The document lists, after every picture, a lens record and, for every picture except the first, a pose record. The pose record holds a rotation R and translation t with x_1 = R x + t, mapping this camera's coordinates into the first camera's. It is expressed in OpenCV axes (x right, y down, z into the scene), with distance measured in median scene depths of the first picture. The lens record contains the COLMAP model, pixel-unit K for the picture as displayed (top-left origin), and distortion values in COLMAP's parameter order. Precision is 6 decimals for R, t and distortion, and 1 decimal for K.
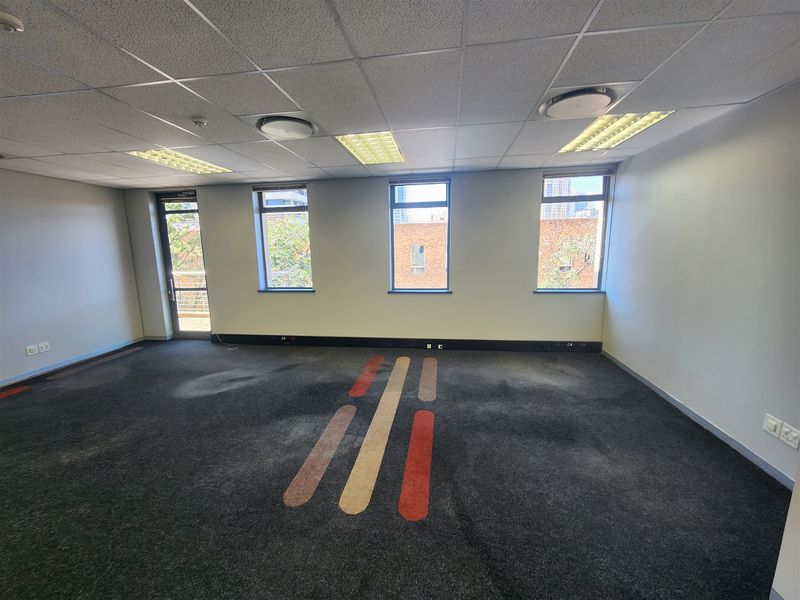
lens RADIAL K [[329.1, 0, 400.4], [0, 329.1, 299.9], [0, 0, 1]] dist [-0.002717, -0.000190]
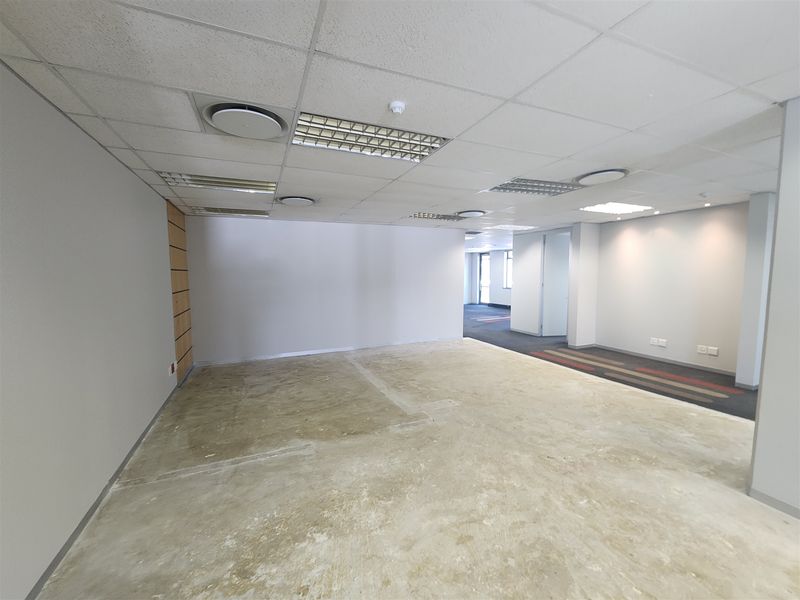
lens RADIAL K [[329.1, 0, 401.1], [0, 329.1, 300.6], [0, 0, 1]] dist [-0.002717, -0.000190]
pose [[0.548494, 0.076842, -0.832616, 1.292839], [-0.130283, 0.991461, 0.005676, 0.159414], [0.825942, 0.105362, 0.553822, -1.112575]]
